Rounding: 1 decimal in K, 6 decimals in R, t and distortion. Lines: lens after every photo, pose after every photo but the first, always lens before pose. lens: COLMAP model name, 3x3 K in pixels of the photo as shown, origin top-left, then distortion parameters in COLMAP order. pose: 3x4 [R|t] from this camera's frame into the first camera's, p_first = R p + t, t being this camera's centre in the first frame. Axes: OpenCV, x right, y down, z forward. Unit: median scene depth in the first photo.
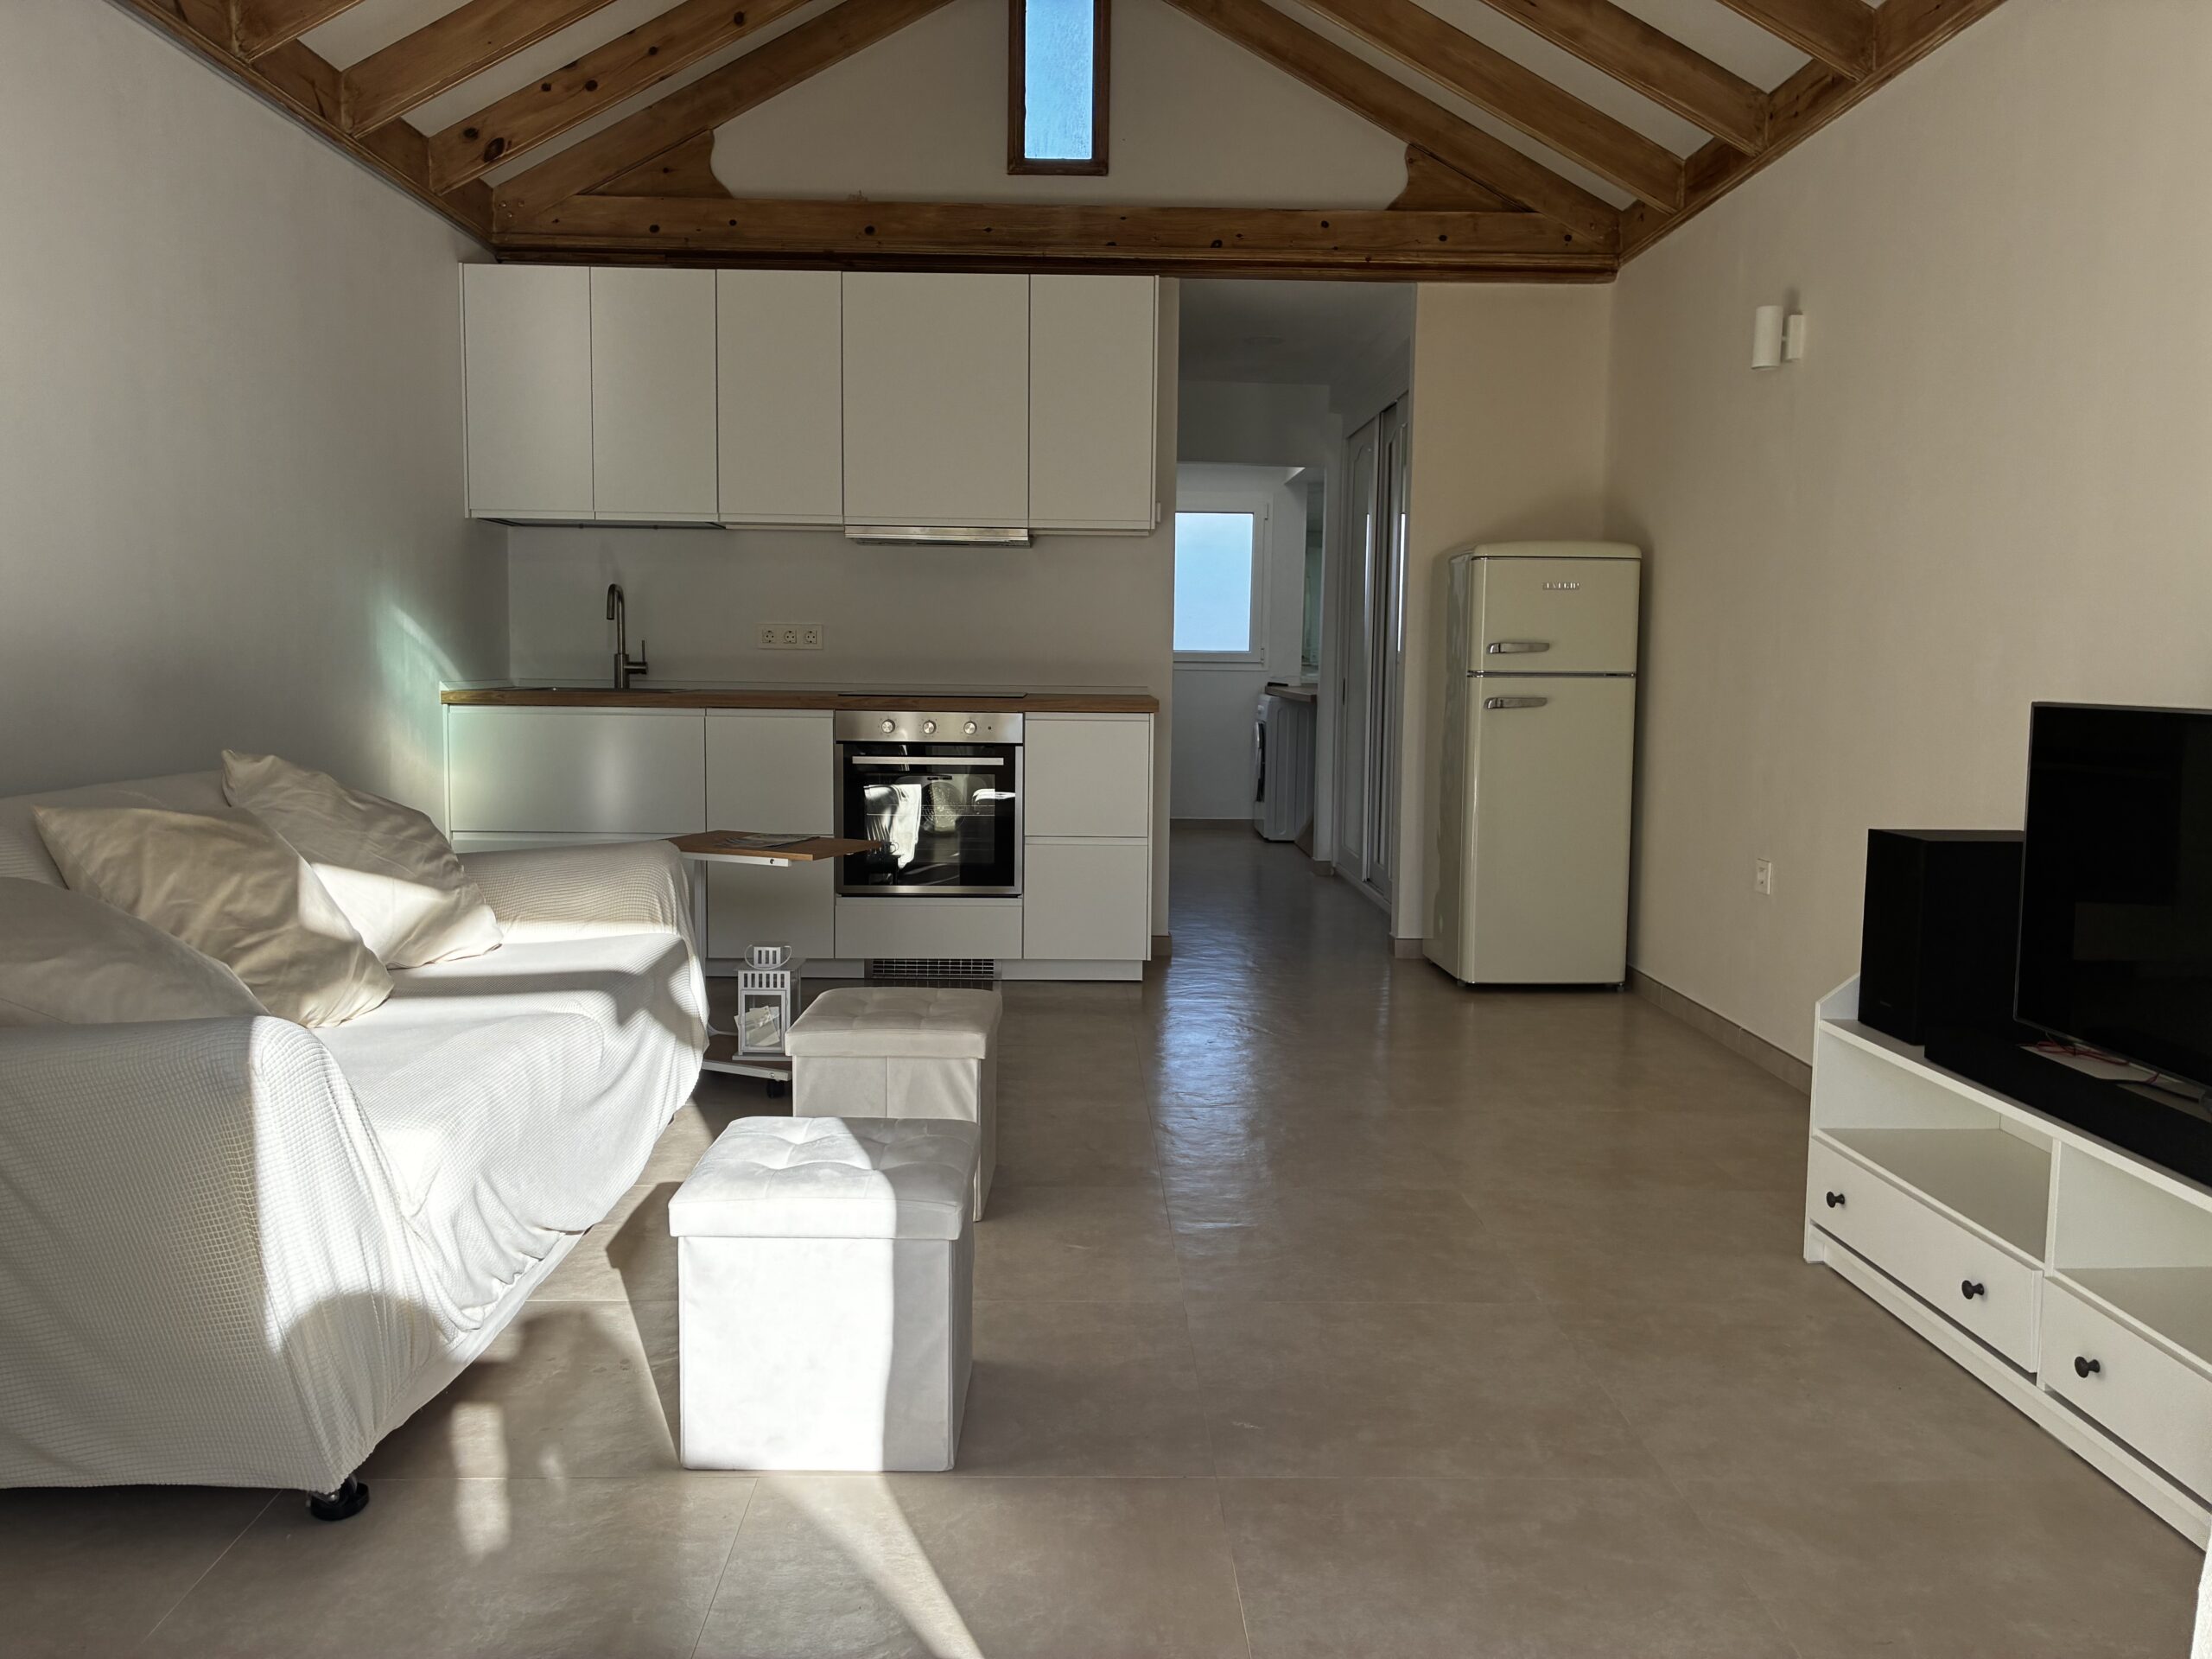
lens RADIAL K [[1692.4, 0, 1106.0], [0, 1692.4, 829.5], [0, 0, 1]] dist [-0.000874, -0.042923]
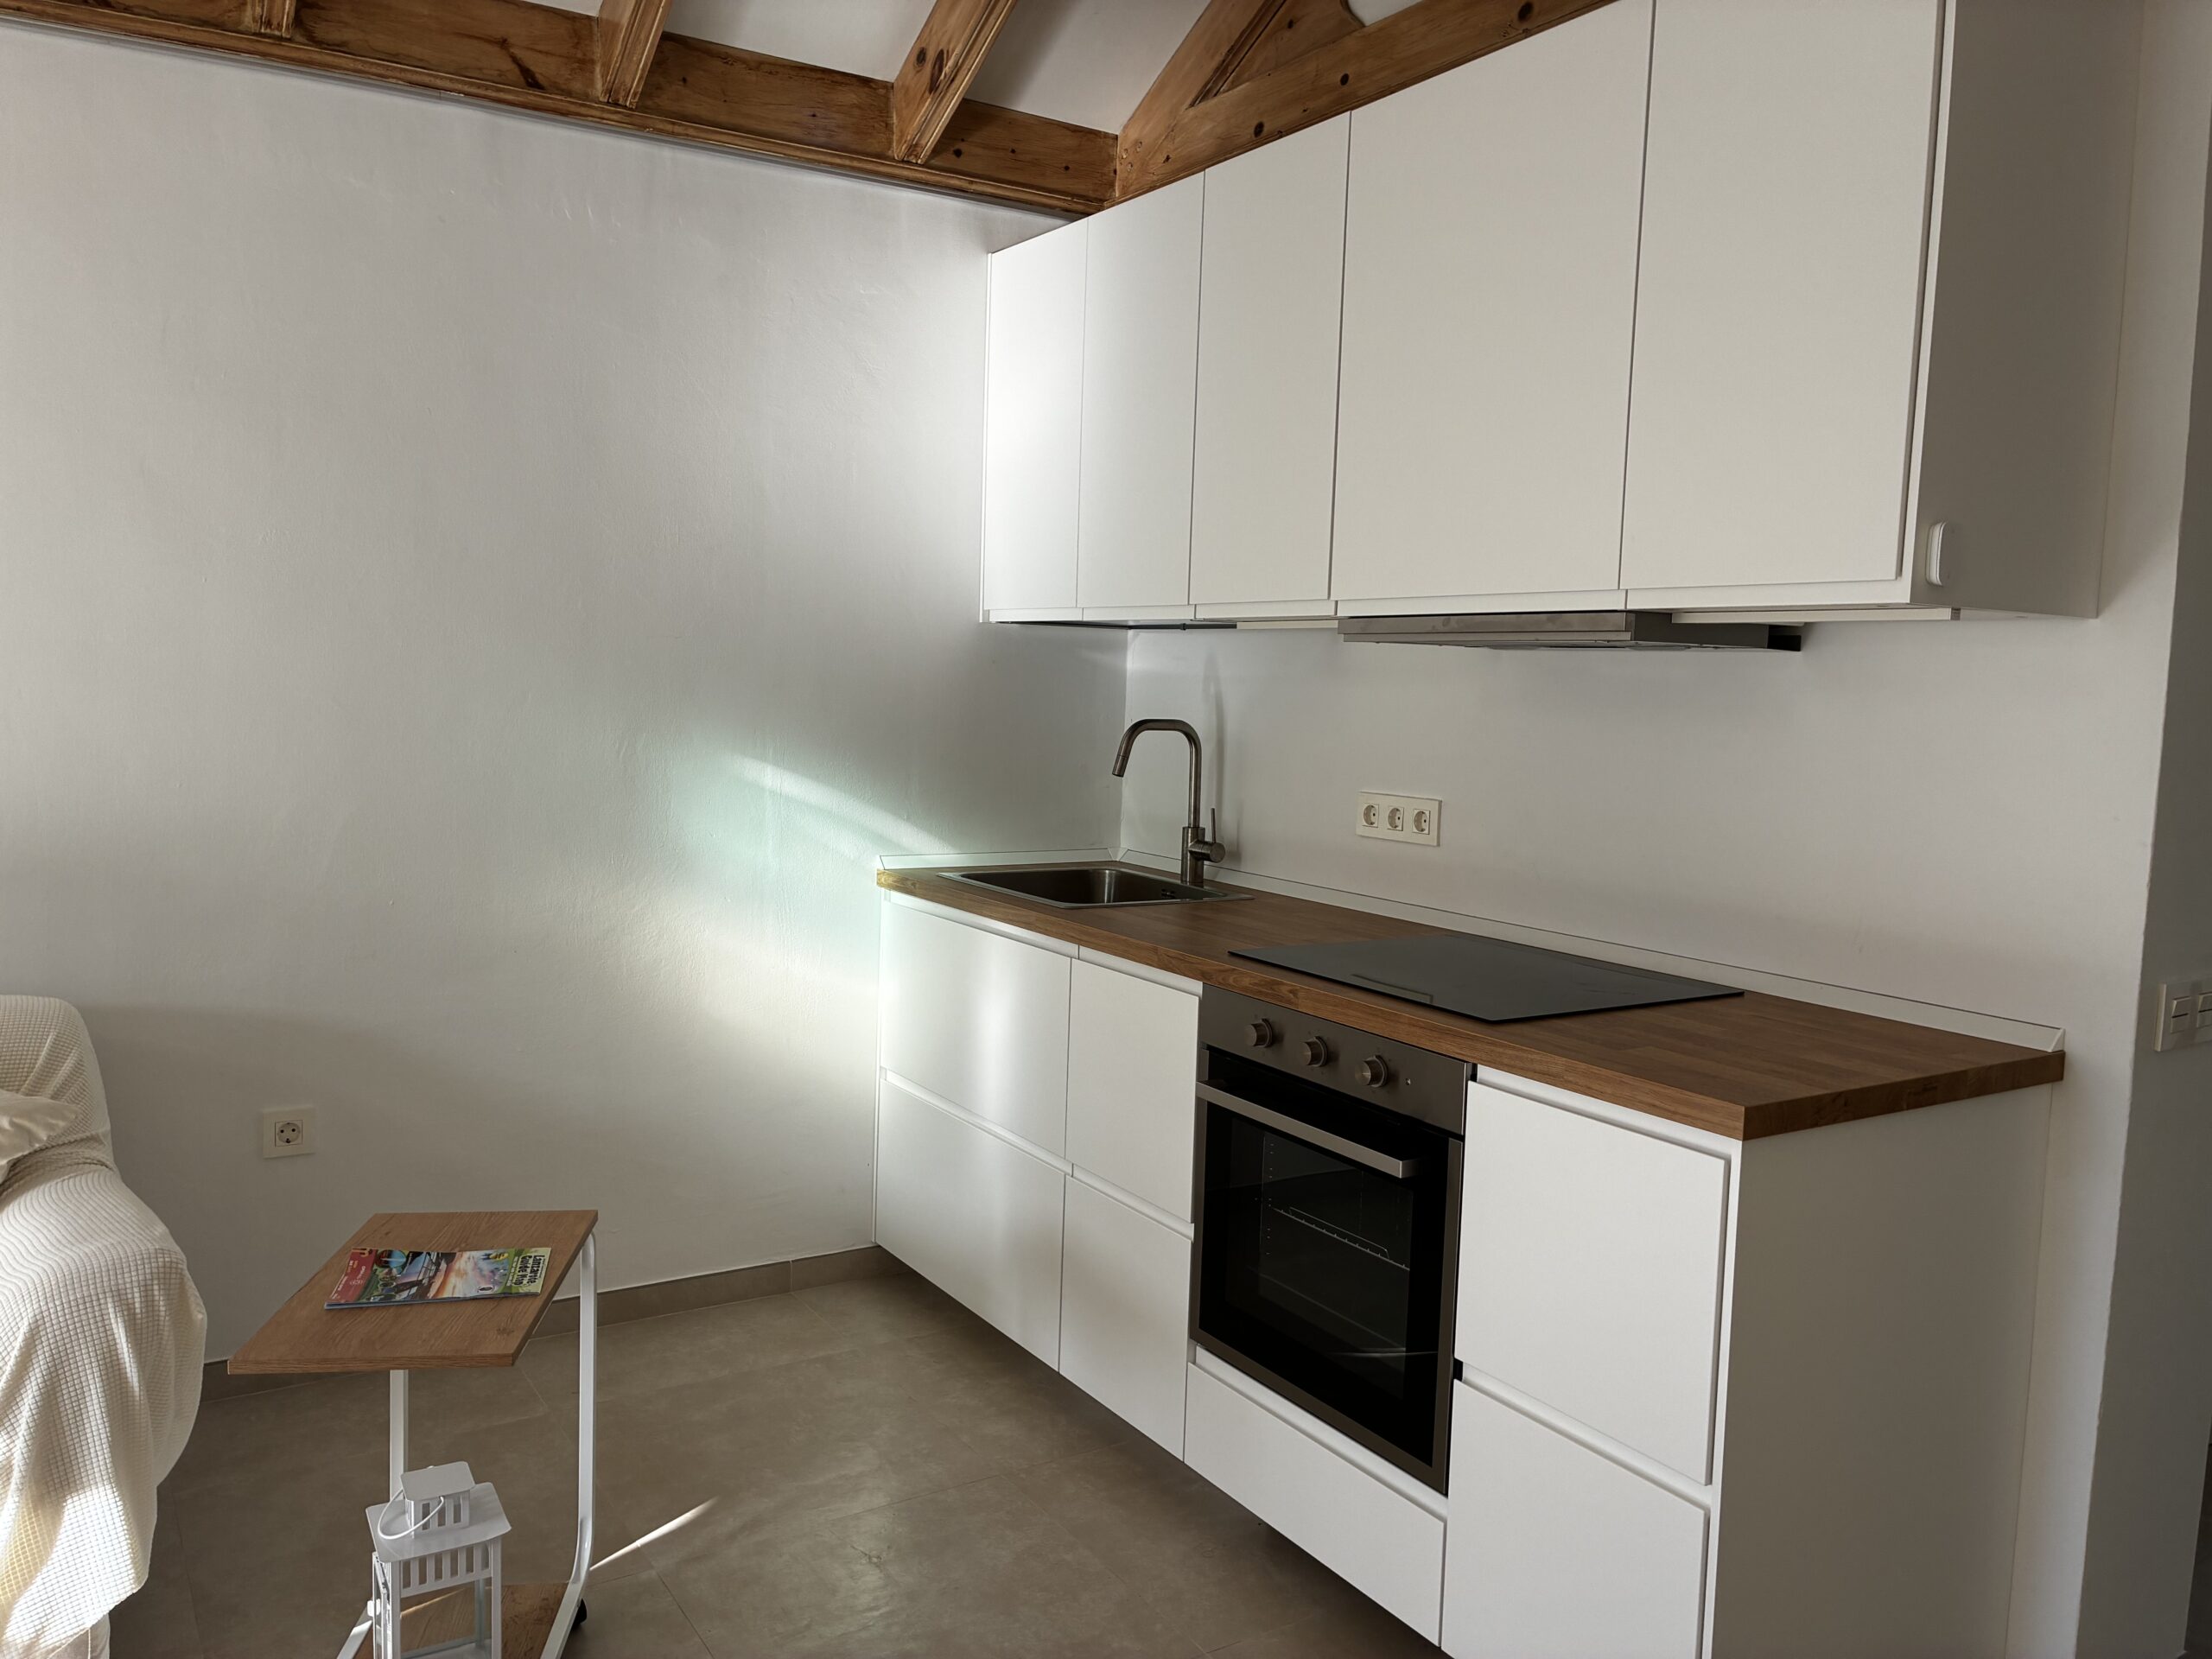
lens RADIAL K [[1676.8, 0, 1106.0], [0, 1676.8, 829.5], [0, 0, 1]] dist [0.028013, -0.036672]
pose [[0.502155, 0.081847, -0.860895, 0.241635], [-0.115334, 0.992956, 0.027128, -0.119931], [0.857052, 0.085668, 0.508058, 0.676871]]
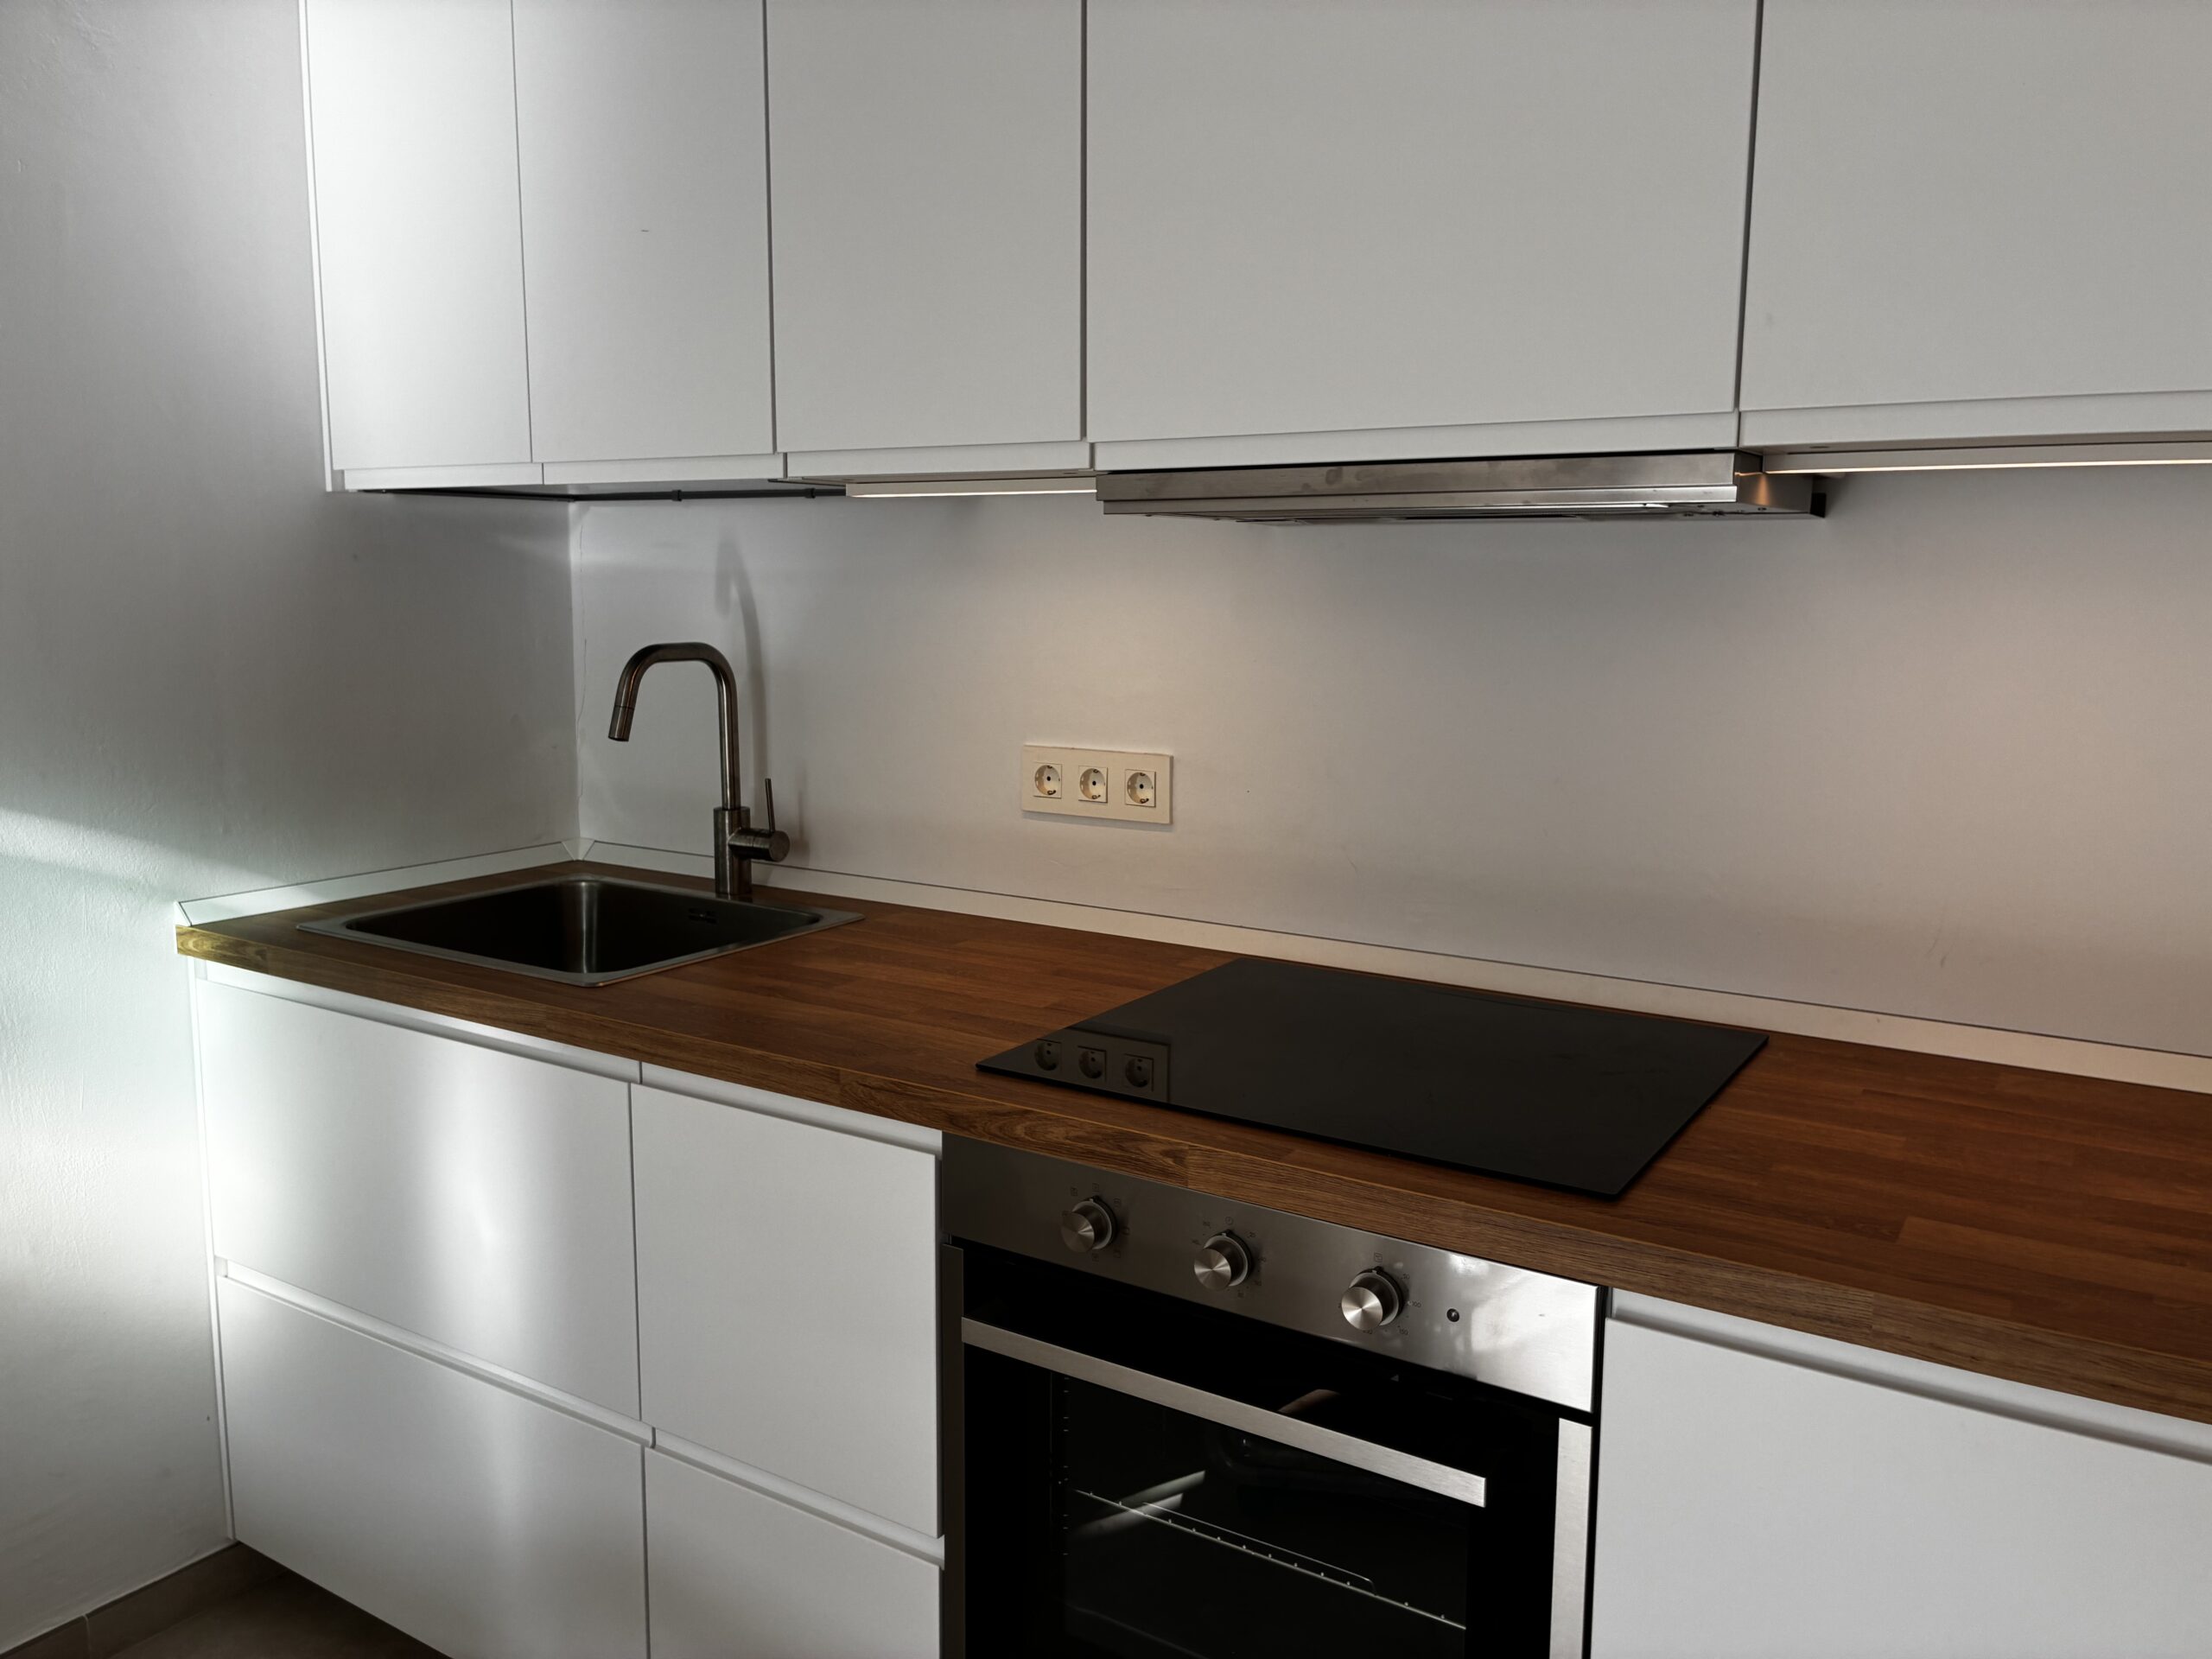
lens RADIAL K [[1696.1, 0, 1105.5], [0, 1696.1, 810.2], [0, 0, 1]] dist [0.025474, -0.032743]
pose [[0.820426, 0.072342, -0.567158, 0.019819], [-0.053876, 0.997331, 0.049278, -0.132467], [0.569209, -0.009873, 0.822133, 0.739033]]
